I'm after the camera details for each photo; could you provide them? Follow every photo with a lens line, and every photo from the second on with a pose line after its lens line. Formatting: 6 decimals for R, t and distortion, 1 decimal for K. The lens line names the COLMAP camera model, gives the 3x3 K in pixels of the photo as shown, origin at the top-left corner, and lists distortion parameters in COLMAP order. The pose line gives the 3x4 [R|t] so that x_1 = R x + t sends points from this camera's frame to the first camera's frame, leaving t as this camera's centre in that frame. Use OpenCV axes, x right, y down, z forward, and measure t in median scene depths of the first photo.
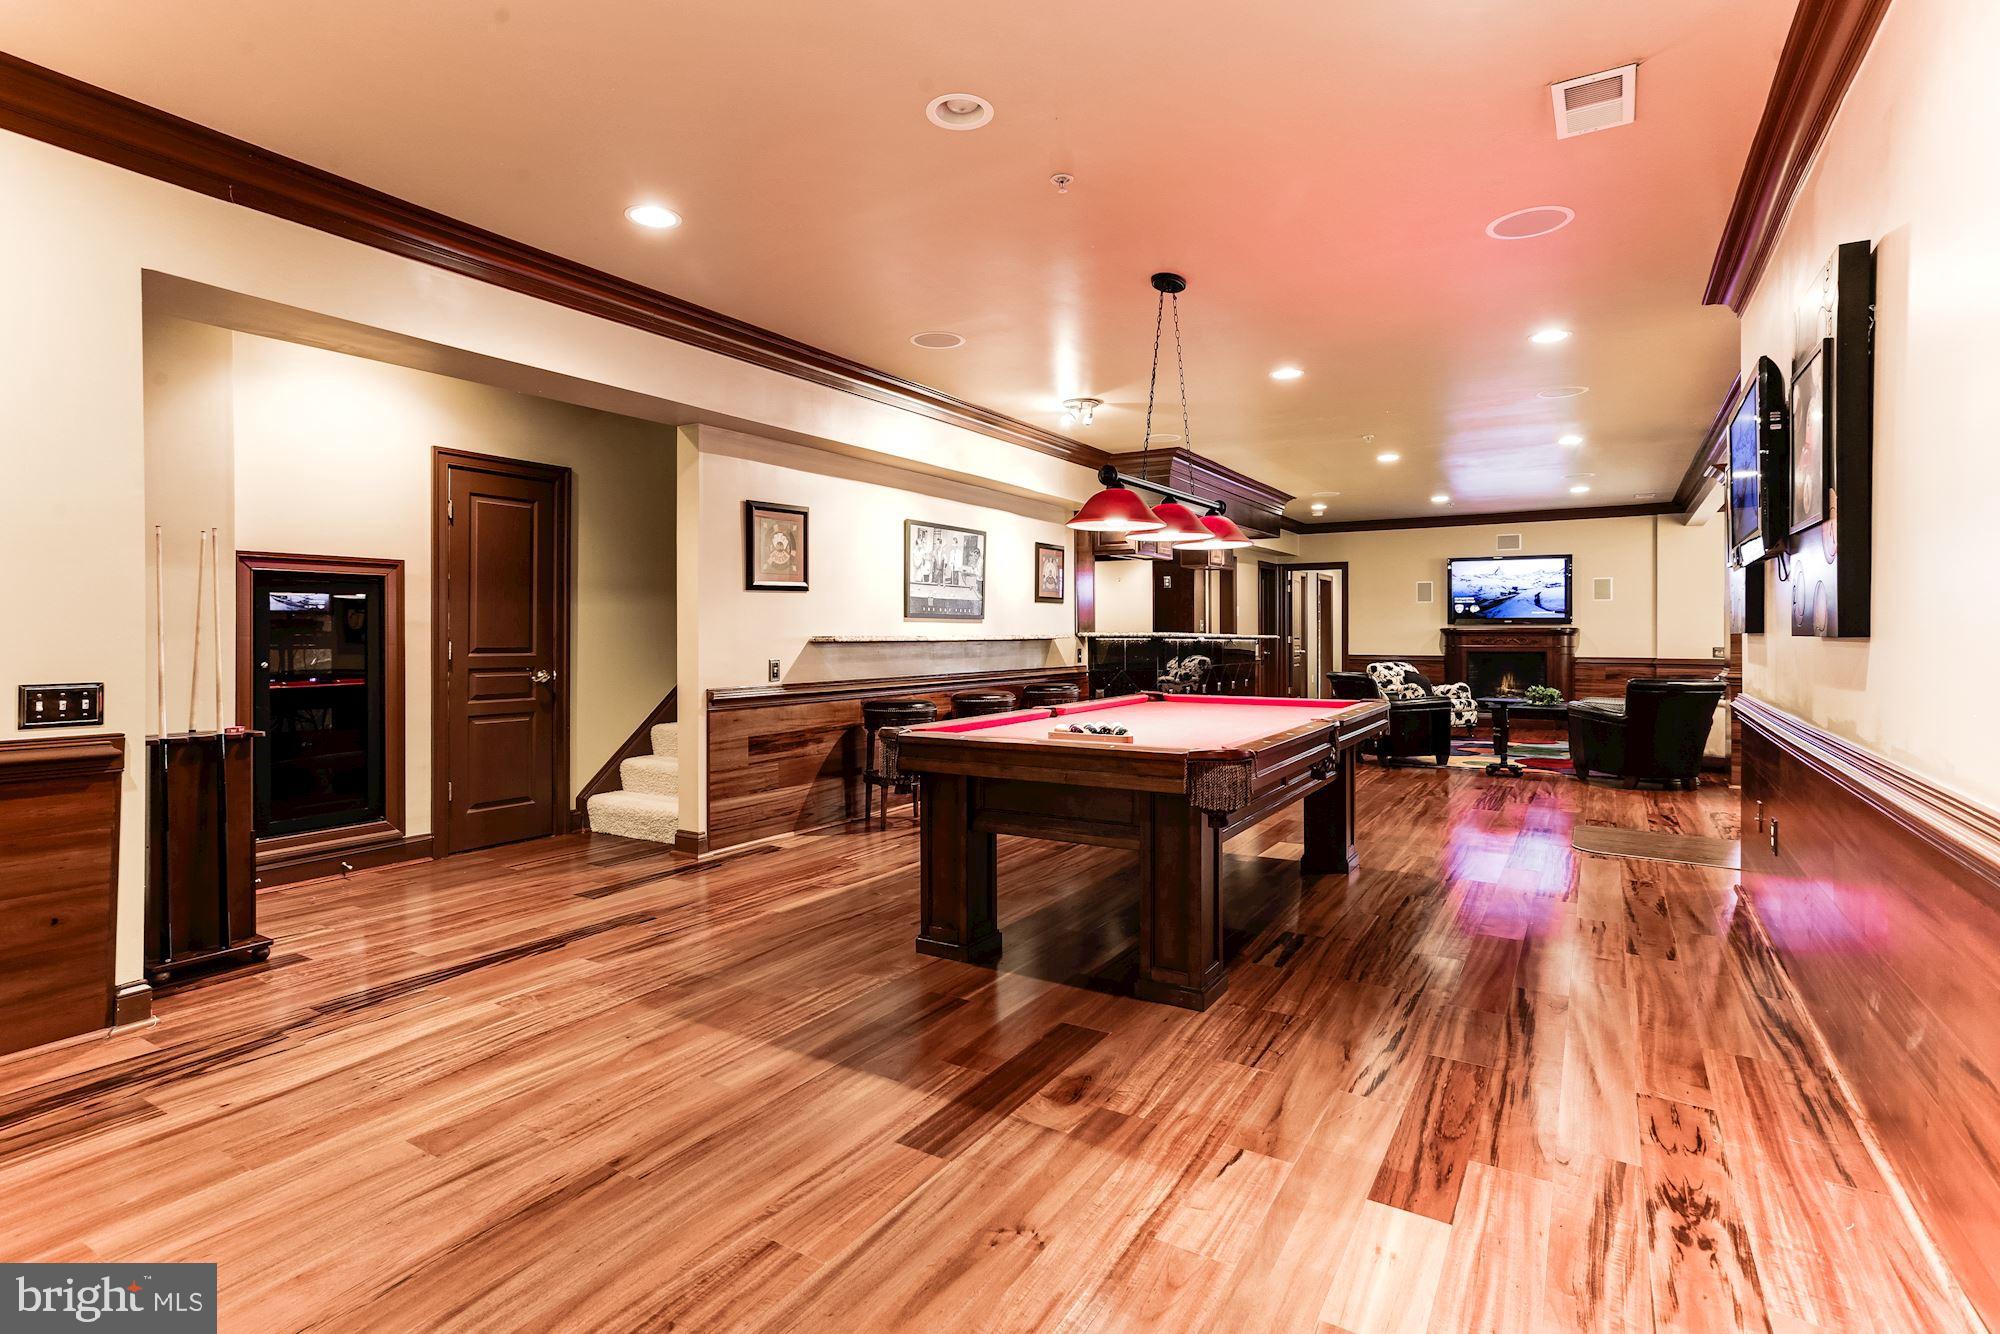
lens RADIAL K [[1045.8, 0, 986.1], [0, 1045.8, 603.2], [0, 0, 1]] dist [0.000914, 0.021279]
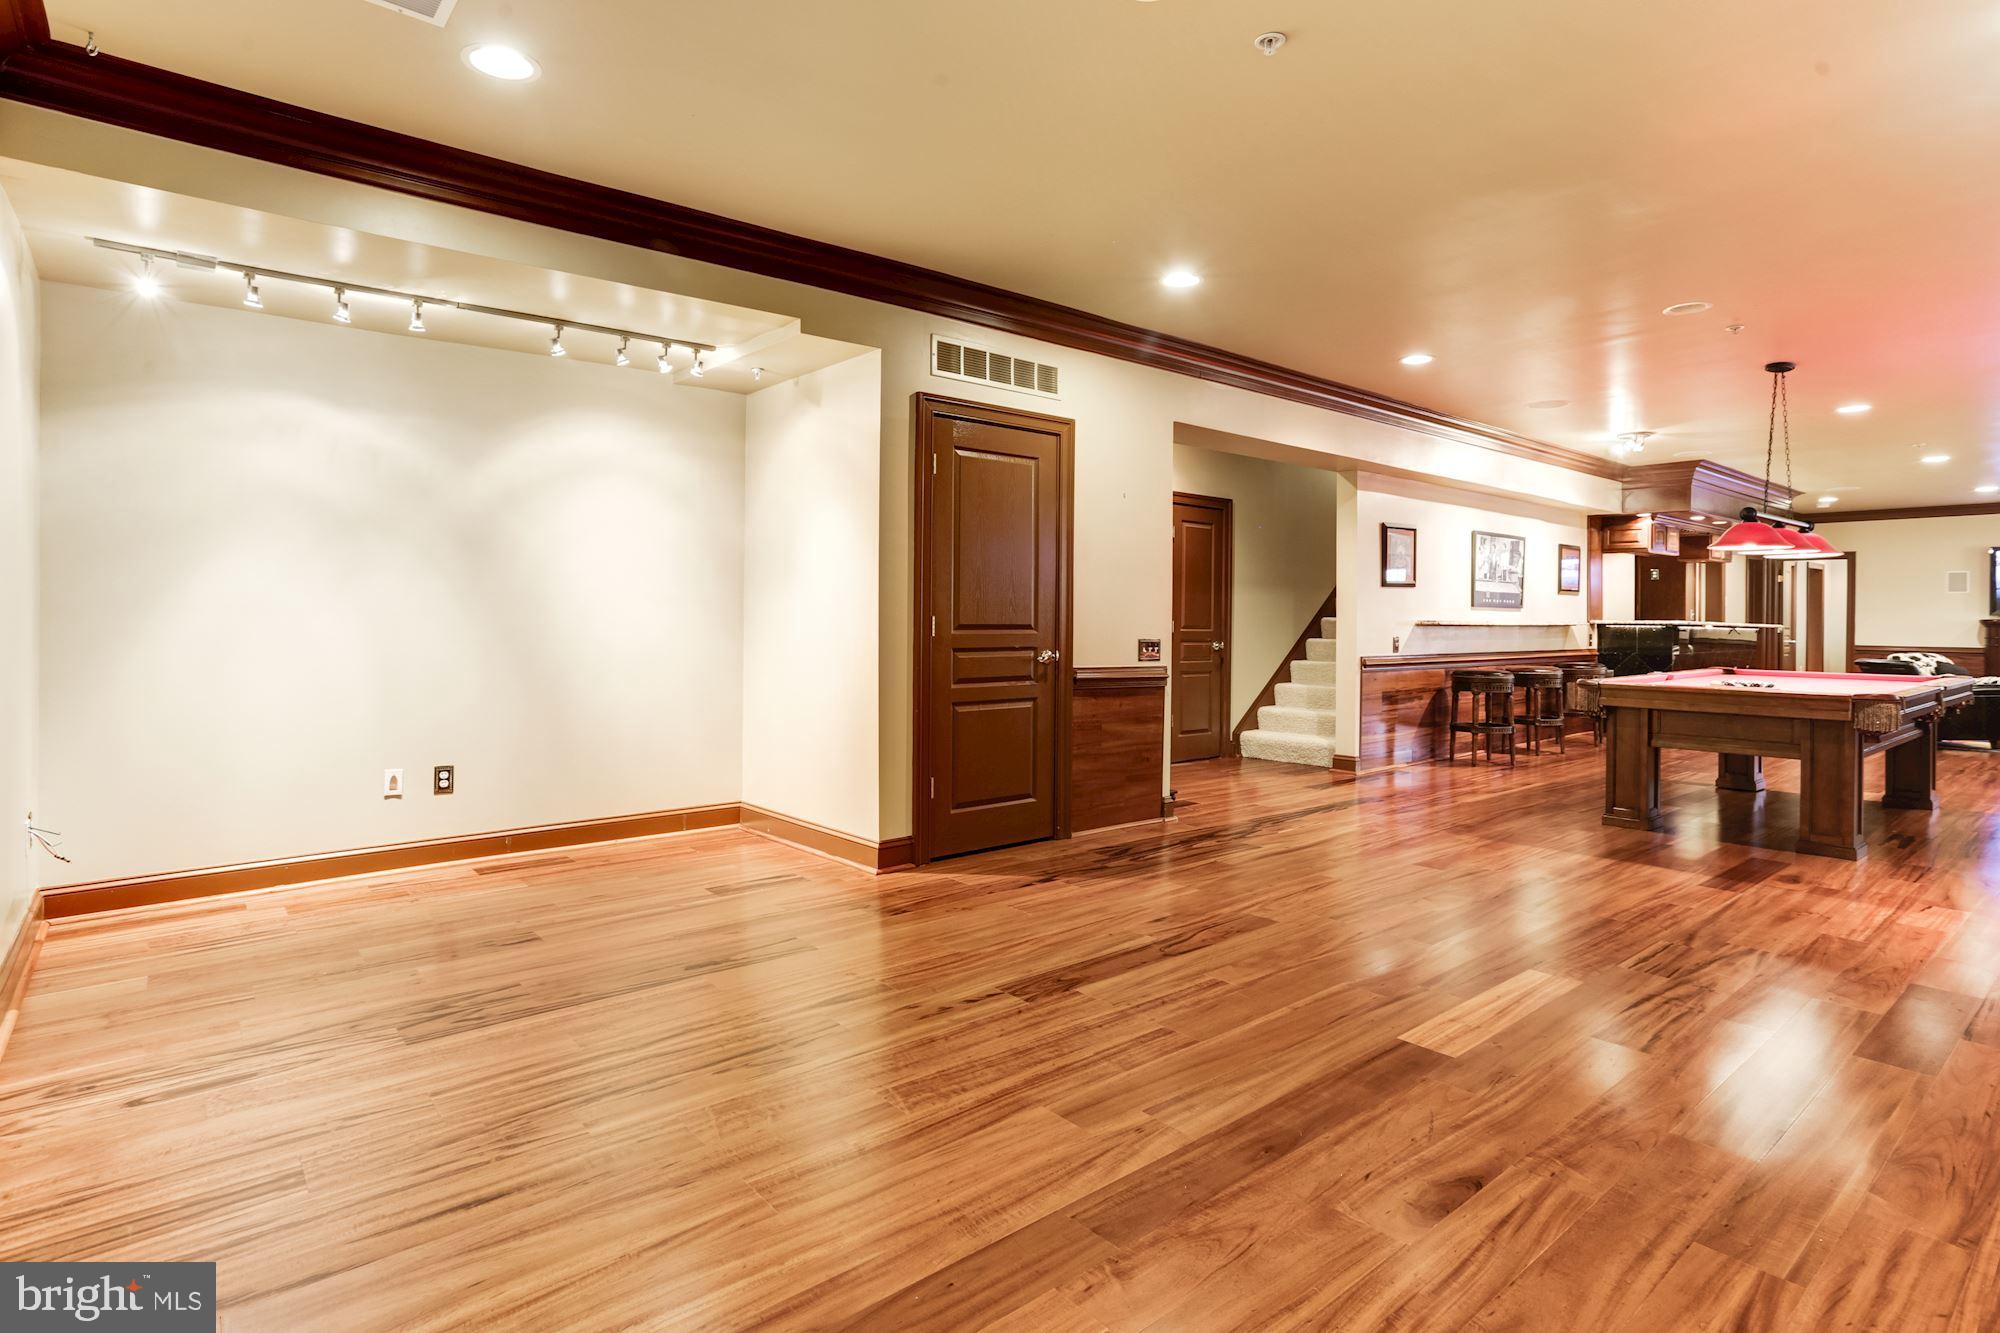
lens RADIAL K [[1045.8, 0, 986.1], [0, 1045.8, 602.7], [0, 0, 1]] dist [0.000914, 0.021279]
pose [[0.949664, 0.006558, -0.313202, -0.245887], [-0.001891, 0.999883, 0.015202, -0.009837], [0.313265, -0.013844, 0.949565, -0.418724]]
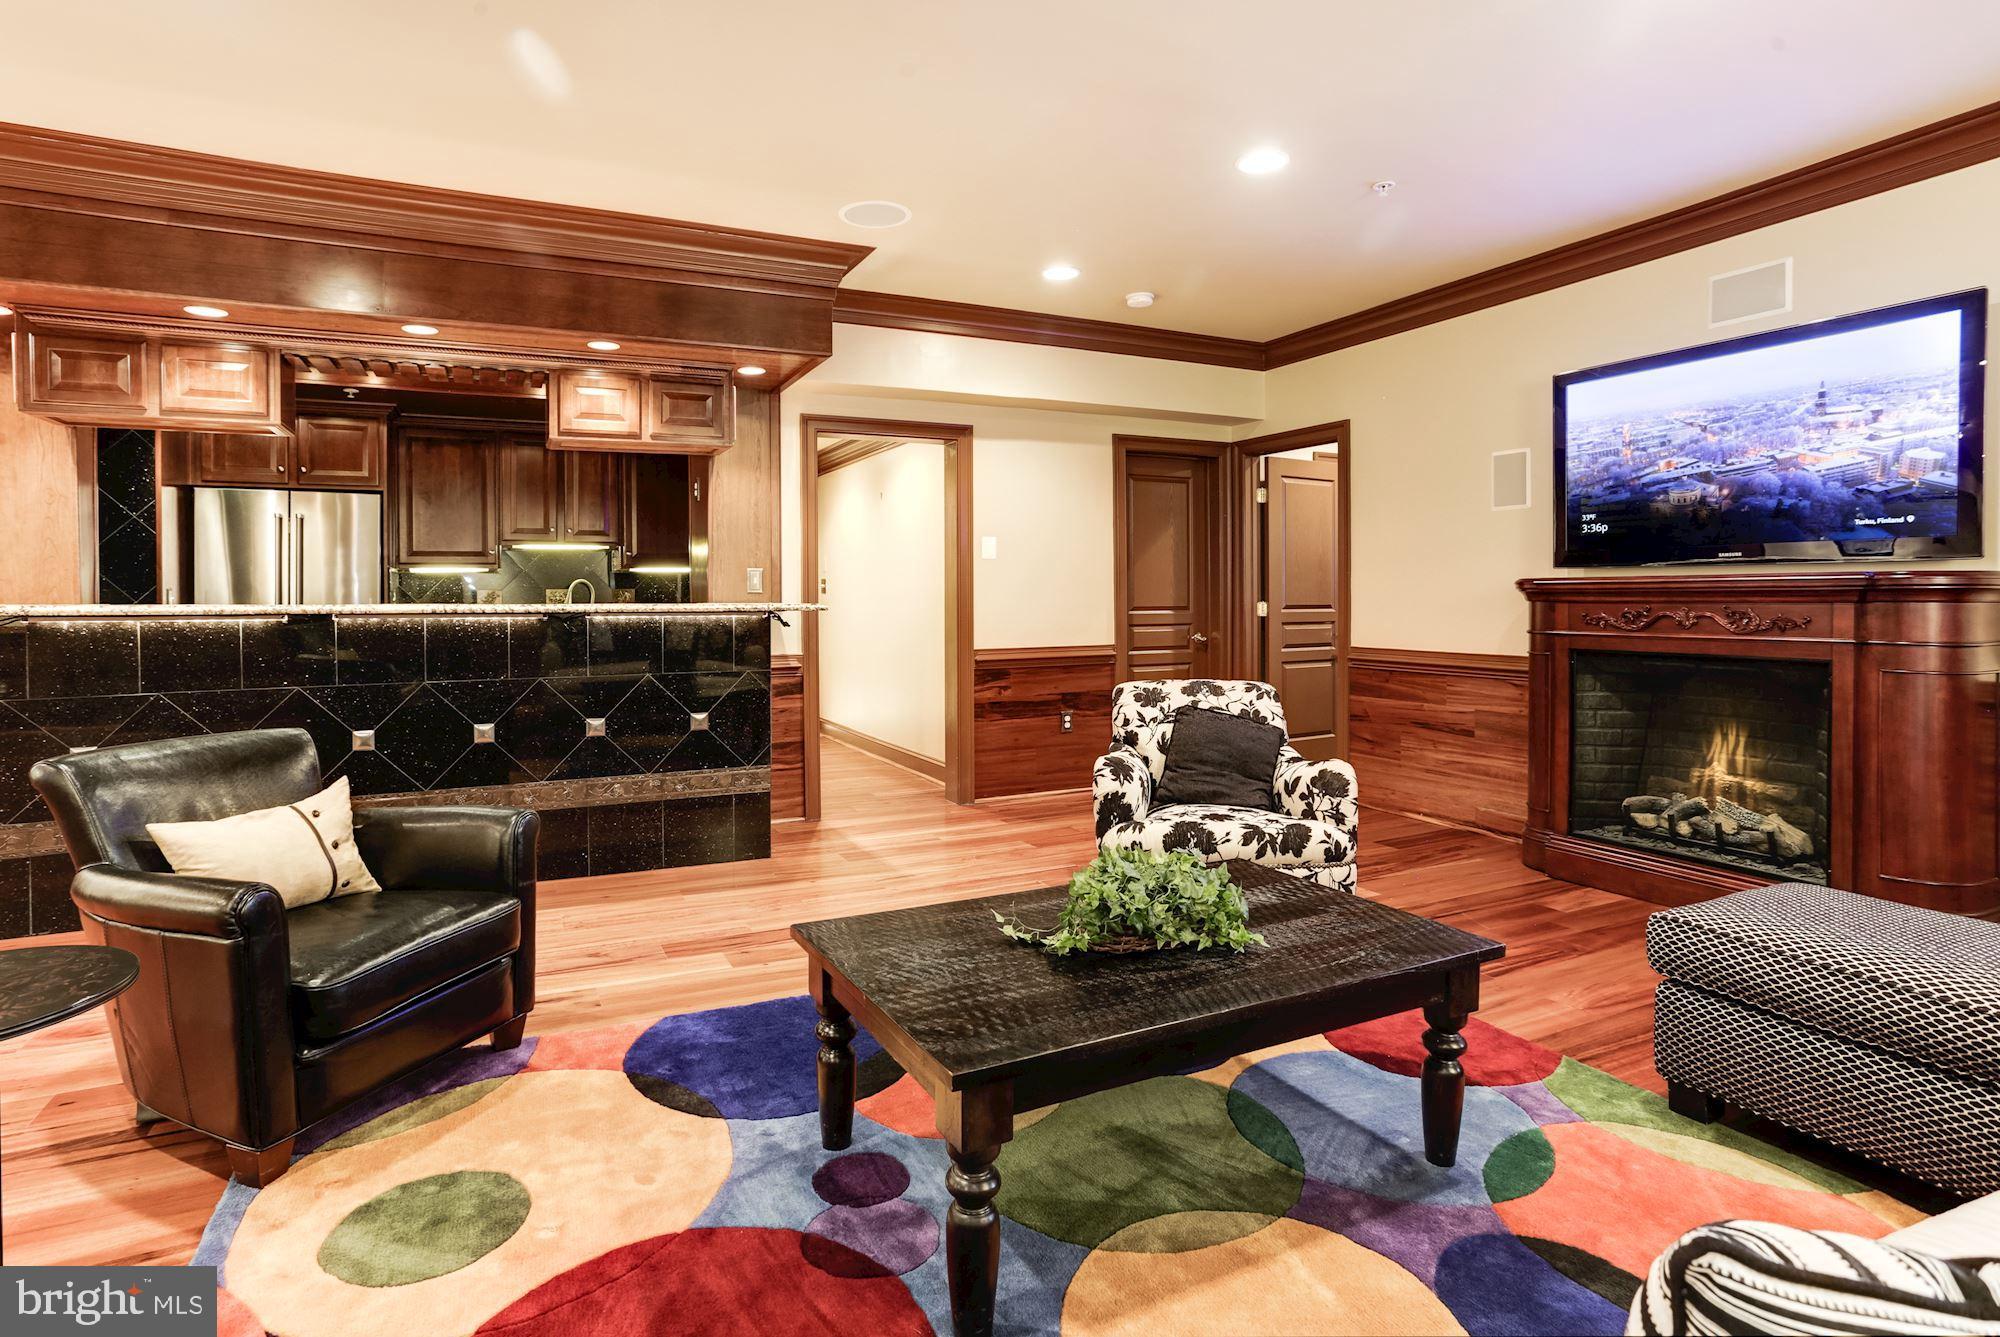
lens RADIAL K [[1045.8, 0, 986.1], [0, 1045.8, 604.7], [0, 0, 1]] dist [0.000914, 0.021279]
pose [[0.834069, -0.001351, -0.551659, 0.880968], [0.020527, 0.999381, 0.028587, 0.034053], [0.551279, -0.035167, 0.833580, 1.138298]]
